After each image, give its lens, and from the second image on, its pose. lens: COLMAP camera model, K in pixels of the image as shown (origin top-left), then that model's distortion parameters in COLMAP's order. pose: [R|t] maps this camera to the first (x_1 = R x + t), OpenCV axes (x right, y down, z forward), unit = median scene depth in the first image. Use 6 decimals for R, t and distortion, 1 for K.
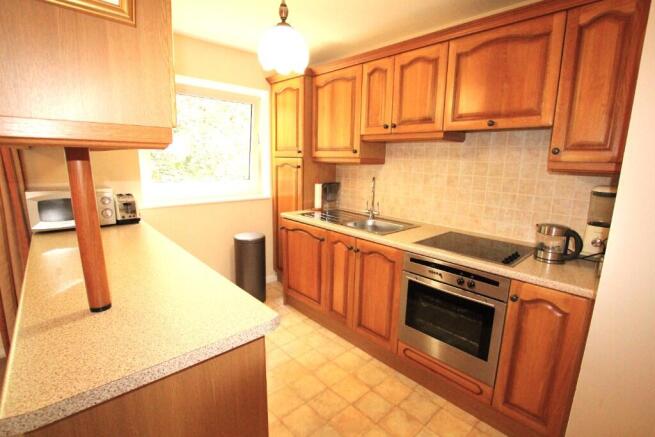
lens RADIAL K [[306.4, 0, 322.5], [0, 306.4, 218.4], [0, 0, 1]] dist [-0.027056, 0.001020]
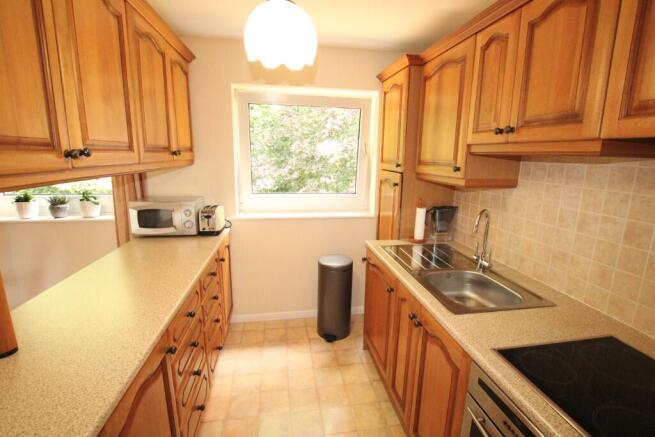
lens RADIAL K [[306.4, 0, 331.3], [0, 306.4, 221.0], [0, 0, 1]] dist [-0.027056, 0.001020]
pose [[0.842282, 0.108303, -0.528045, 0.234123], [-0.103806, 0.993861, 0.038261, -0.100880], [0.528948, 0.022587, 0.848354, 0.285312]]
